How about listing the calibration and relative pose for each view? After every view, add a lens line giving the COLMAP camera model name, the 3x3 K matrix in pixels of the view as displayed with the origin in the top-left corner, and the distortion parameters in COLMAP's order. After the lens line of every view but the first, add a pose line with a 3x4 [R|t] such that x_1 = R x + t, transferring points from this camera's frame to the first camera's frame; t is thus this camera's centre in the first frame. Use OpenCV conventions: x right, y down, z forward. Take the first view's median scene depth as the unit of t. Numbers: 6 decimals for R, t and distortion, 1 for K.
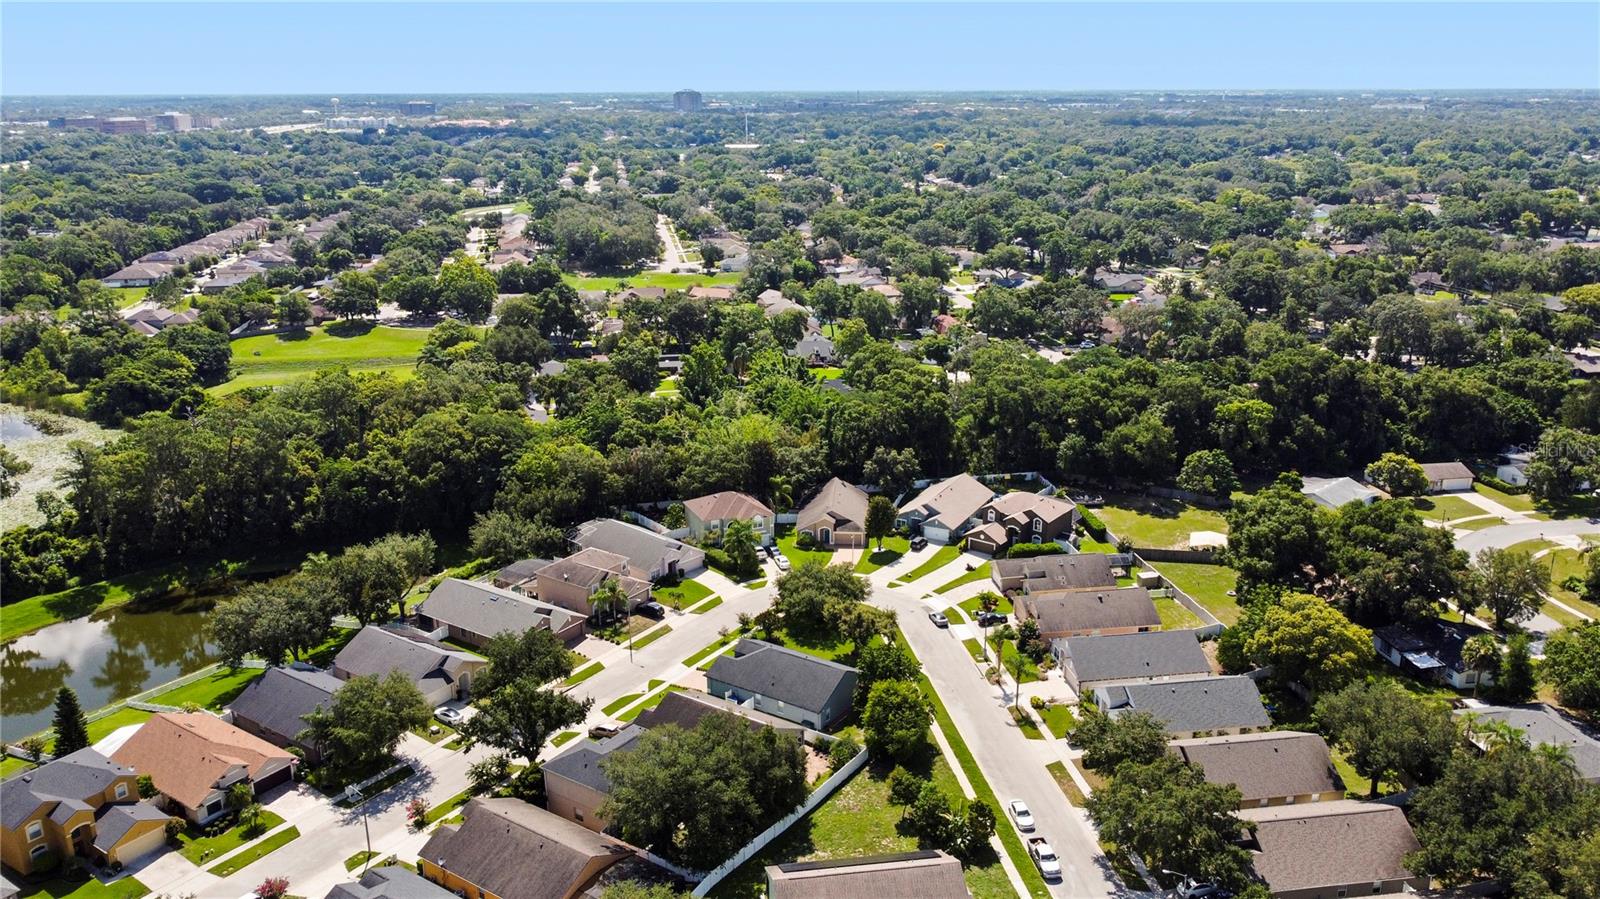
lens RADIAL K [[1214.3, 0, 798.9], [0, 1214.3, 449.8], [0, 0, 1]] dist [-0.009109, 0.004036]
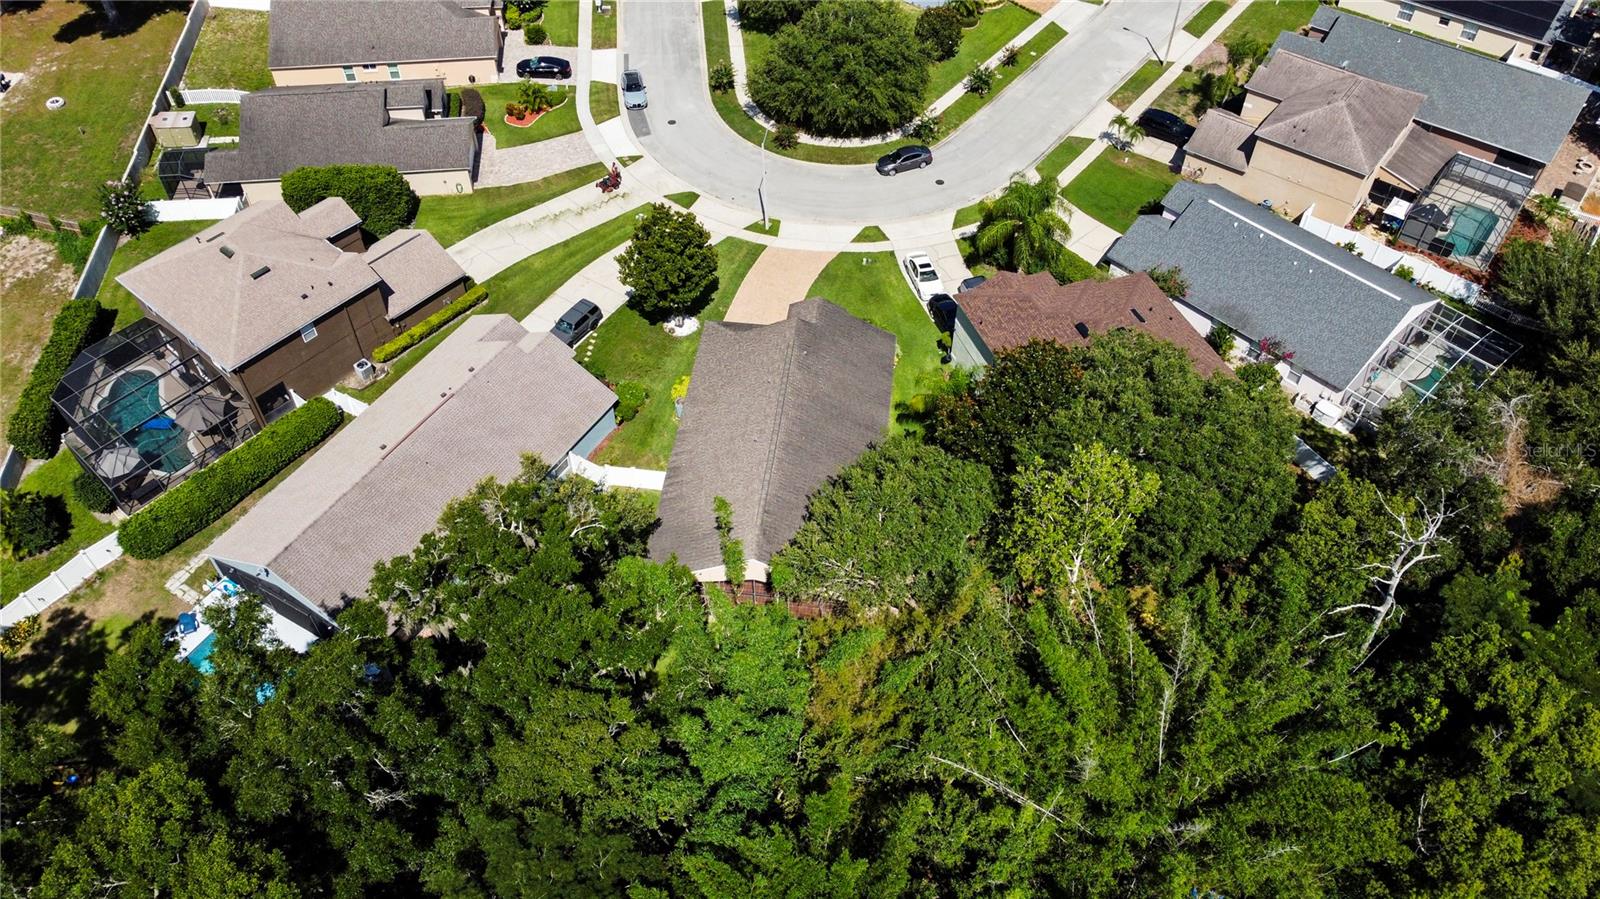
lens RADIAL K [[1214.3, 0, 805.3], [0, 1214.3, 445.5], [0, 0, 1]] dist [-0.009109, 0.004036]
pose [[-0.998978, -0.033968, 0.029834, 0.011798], [0.012682, 0.422860, 0.906106, -0.239409], [-0.043394, 0.905558, -0.421997, 1.118302]]
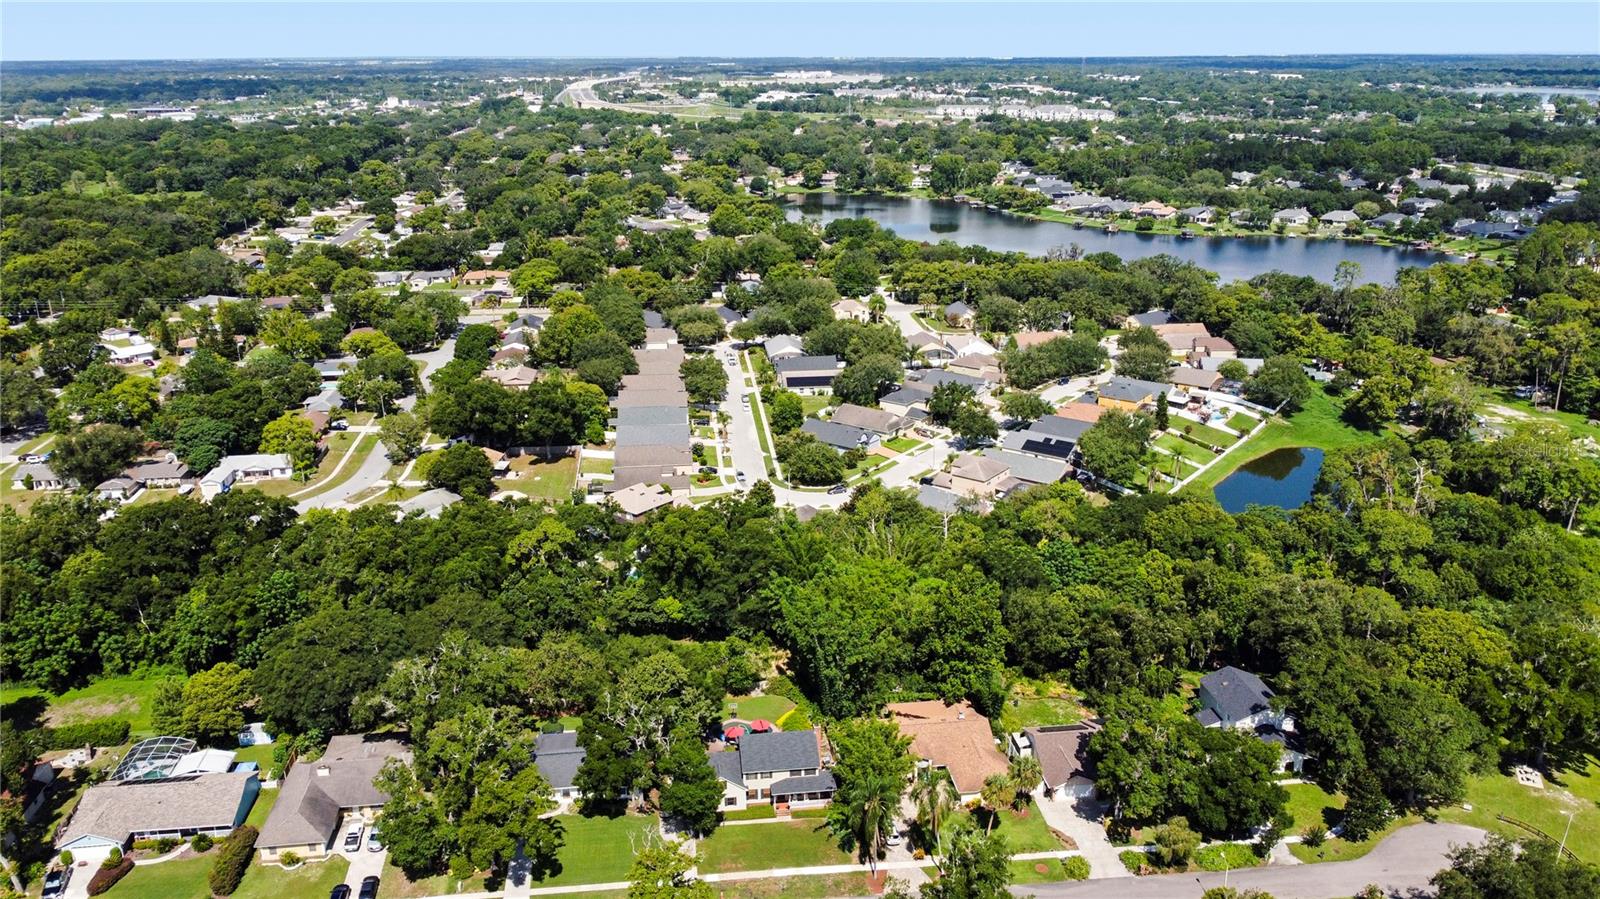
lens RADIAL K [[1214.3, 0, 799.1], [0, 1214.3, 447.7], [0, 0, 1]] dist [-0.009109, 0.004036]
pose [[-0.999169, -0.005578, 0.040374, -0.017681], [0.018542, 0.819928, 0.572167, -0.631607], [-0.036296, 0.572440, -0.819143, 1.825090]]
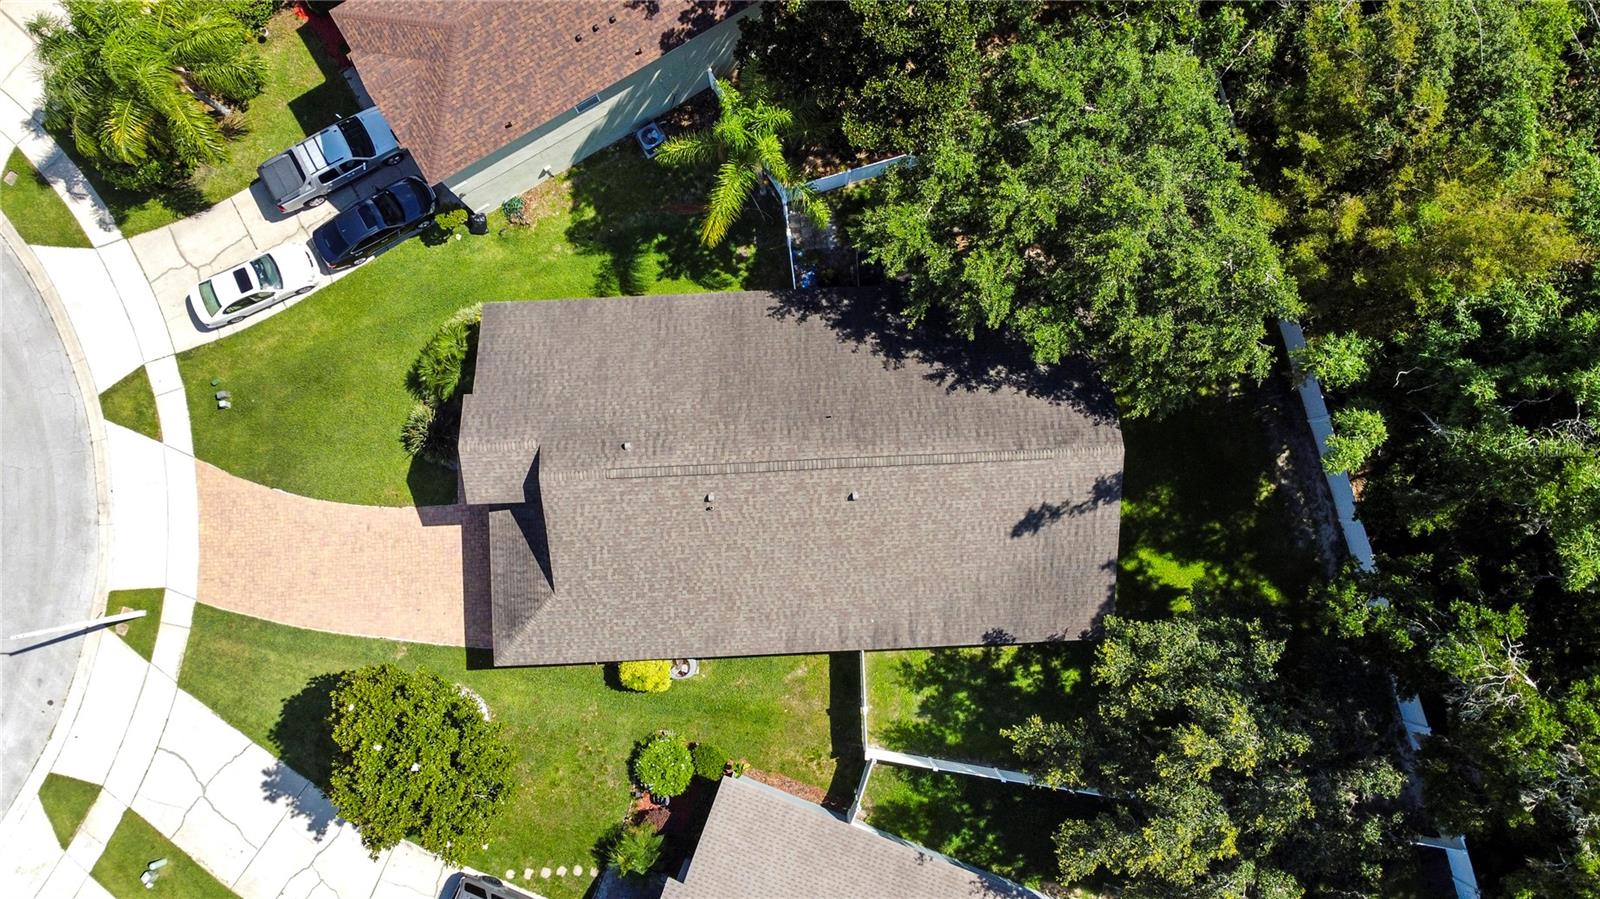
lens RADIAL K [[1214.3, 0, 801.0], [0, 1214.3, 454.5], [0, 0, 1]] dist [-0.009109, 0.004036]
pose [[0.113965, 0.992284, -0.048835, 0.034909], [-0.295913, 0.080828, 0.951789, -0.128511], [0.948392, -0.094019, 0.302841, 0.929746]]
